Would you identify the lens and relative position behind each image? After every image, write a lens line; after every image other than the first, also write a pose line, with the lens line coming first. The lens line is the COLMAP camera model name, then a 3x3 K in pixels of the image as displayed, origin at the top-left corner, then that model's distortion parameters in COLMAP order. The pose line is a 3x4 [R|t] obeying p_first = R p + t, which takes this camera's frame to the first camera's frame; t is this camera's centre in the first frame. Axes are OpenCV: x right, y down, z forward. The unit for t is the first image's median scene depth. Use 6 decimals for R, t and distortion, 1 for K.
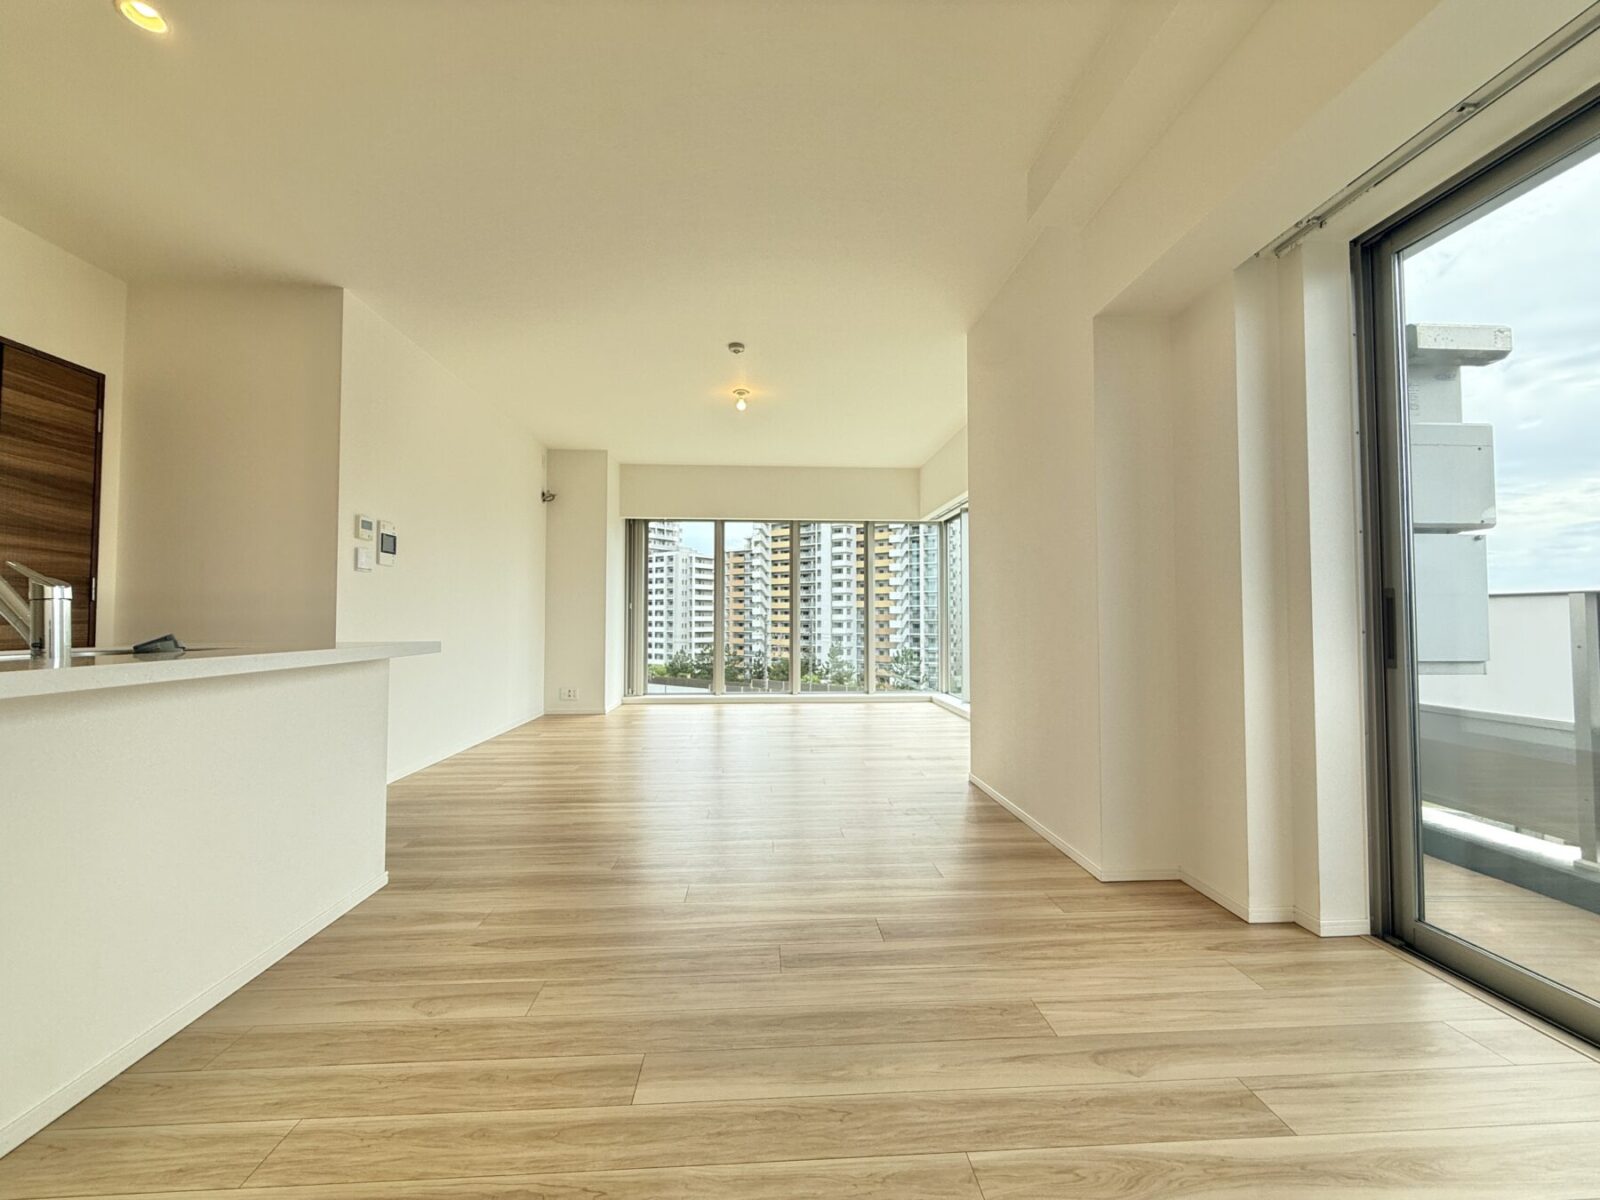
lens RADIAL K [[641.8, 0, 798.7], [0, 641.8, 604.1], [0, 0, 1]] dist [-0.001017, -0.000038]
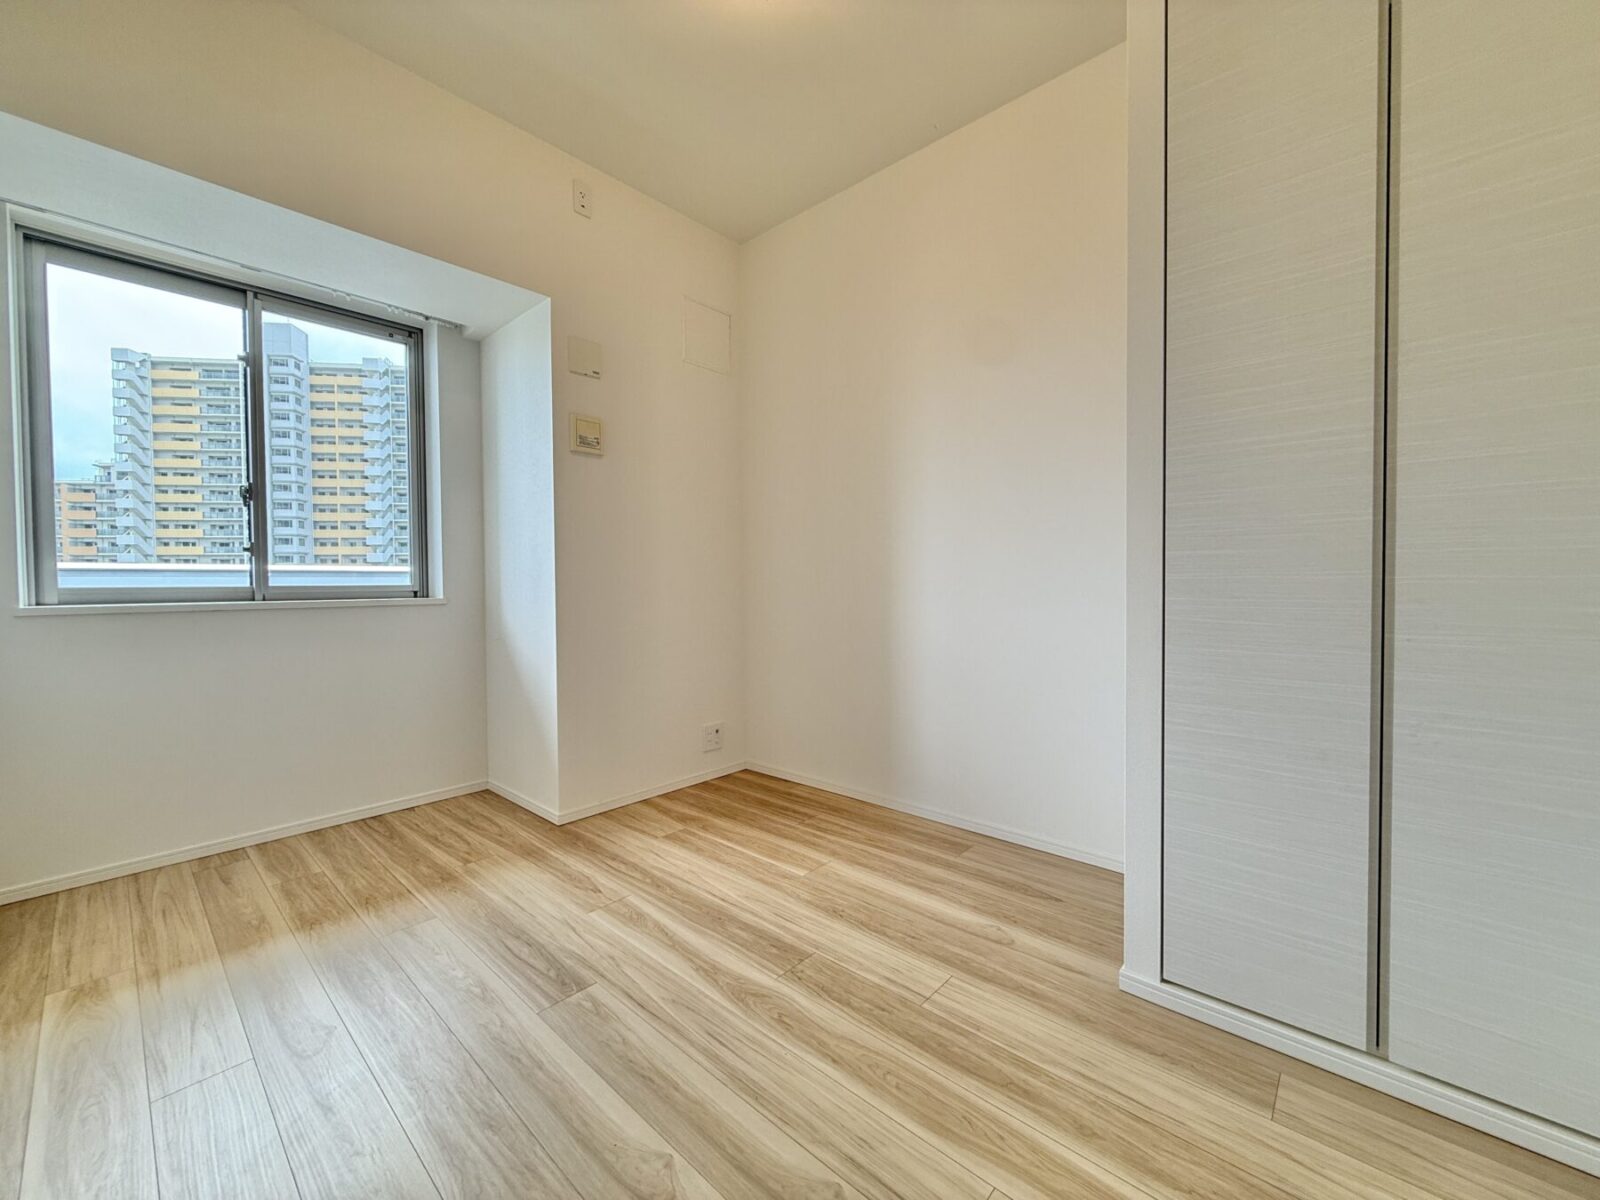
lens RADIAL K [[641.8, 0, 794.0], [0, 641.8, 591.9], [0, 0, 1]] dist [-0.001017, -0.000038]
pose [[-0.697547, -0.012001, 0.716439, -0.871168], [-0.007014, 0.999926, 0.009921, 0.025690], [-0.716505, 0.001895, -0.697580, 1.979265]]
